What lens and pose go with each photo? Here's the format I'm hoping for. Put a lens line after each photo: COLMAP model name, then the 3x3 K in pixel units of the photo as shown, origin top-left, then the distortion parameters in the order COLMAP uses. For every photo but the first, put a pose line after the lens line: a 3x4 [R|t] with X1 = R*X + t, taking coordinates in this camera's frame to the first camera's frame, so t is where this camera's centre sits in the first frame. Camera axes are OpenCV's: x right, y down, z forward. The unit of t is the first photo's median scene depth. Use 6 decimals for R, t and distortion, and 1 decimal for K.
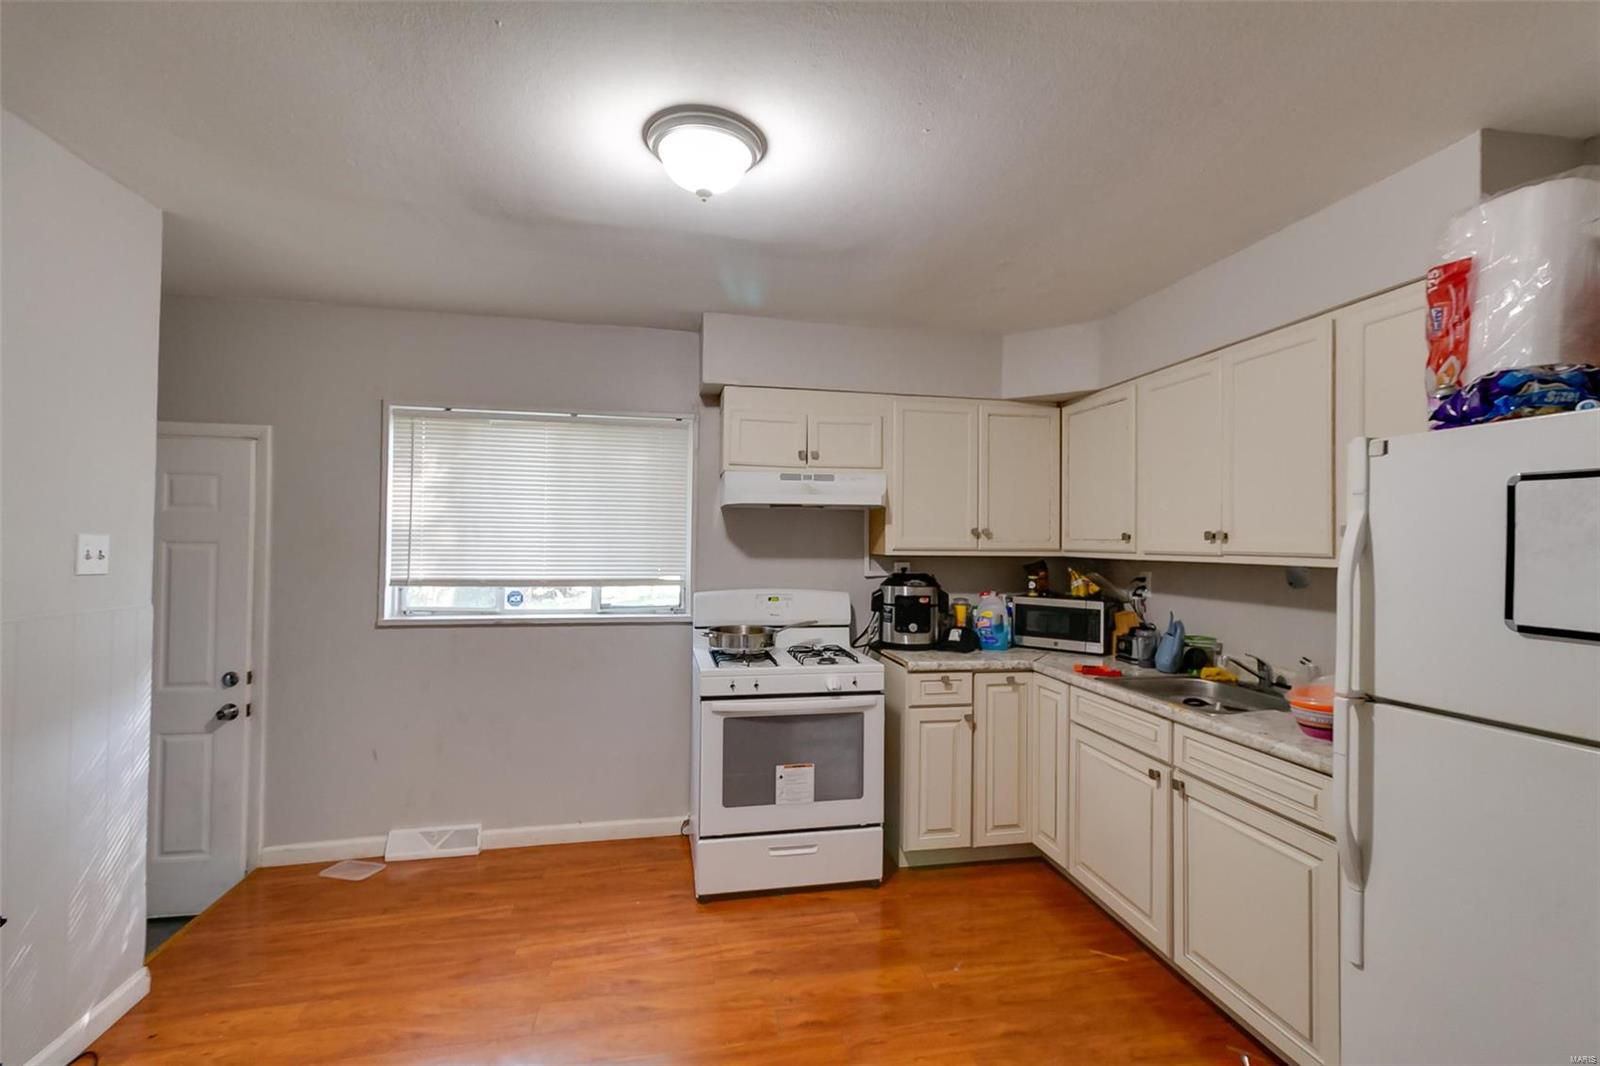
lens RADIAL K [[732.1, 0, 814.8], [0, 732.1, 522.3], [0, 0, 1]] dist [0.005417, 0.000282]
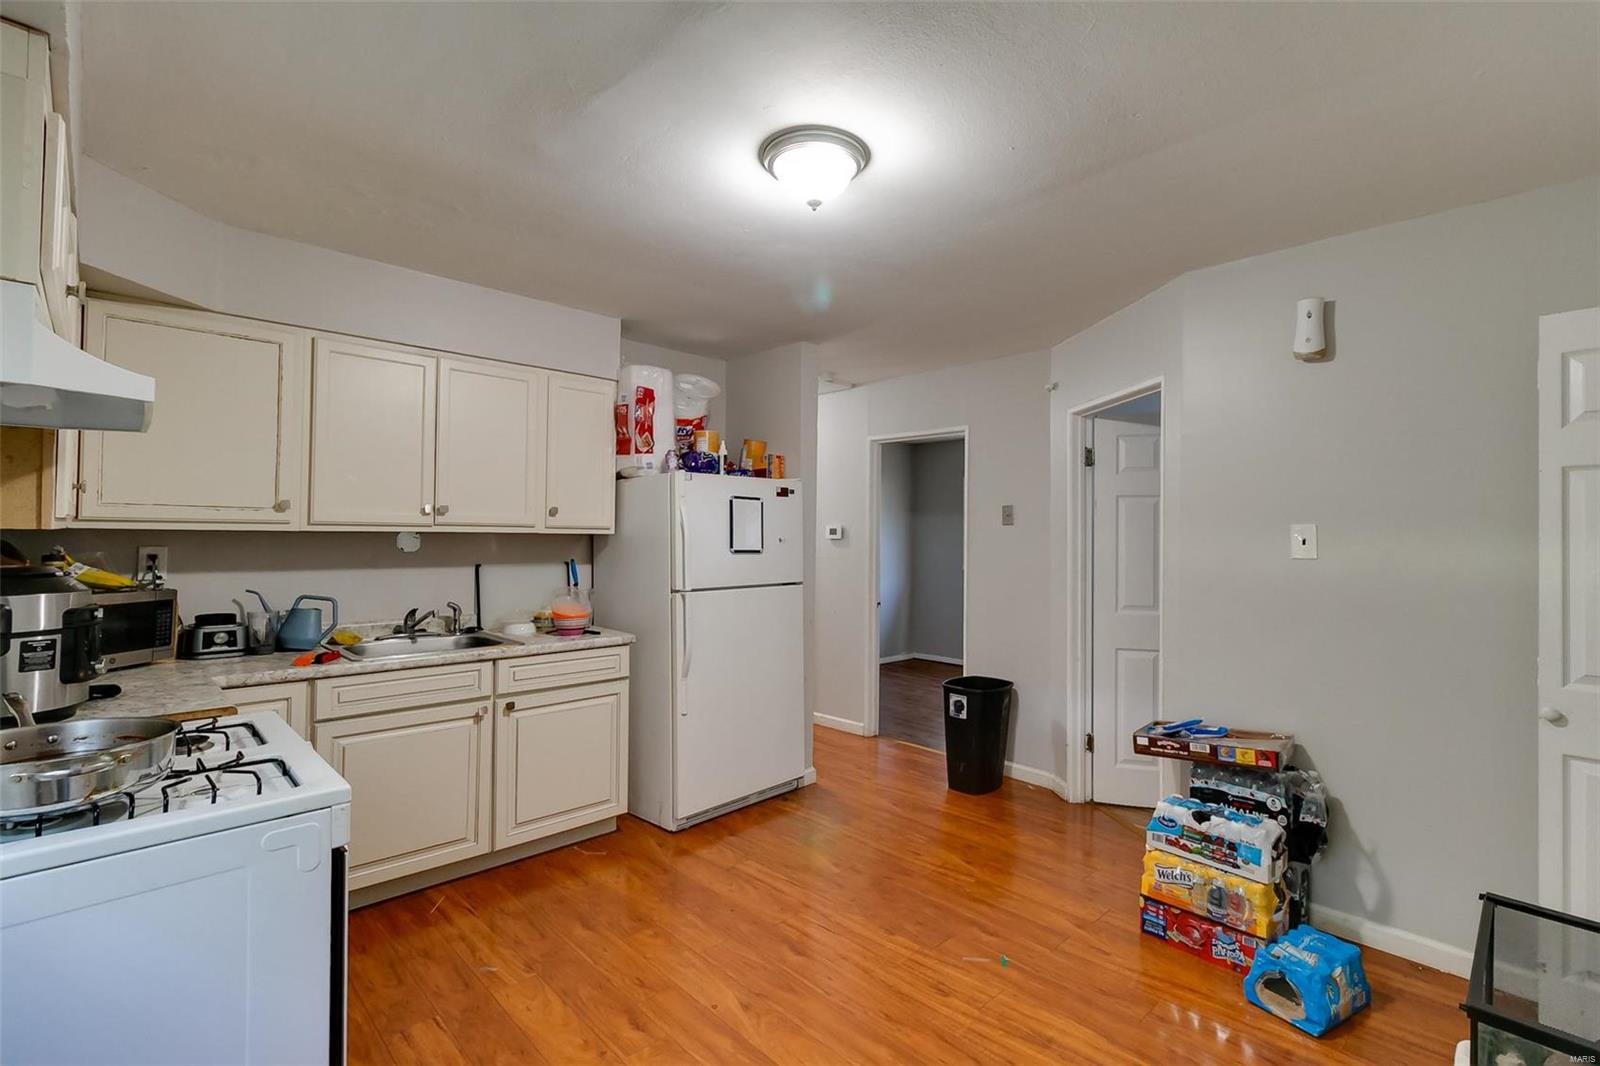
lens RADIAL K [[732.1, 0, 806.0], [0, 732.1, 533.1], [0, 0, 1]] dist [0.005417, 0.000282]
pose [[-0.541548, -0.013737, 0.840557, -0.855350], [-0.038737, 0.999212, -0.008627, 0.049182], [-0.839777, -0.037232, -0.541654, 1.275604]]
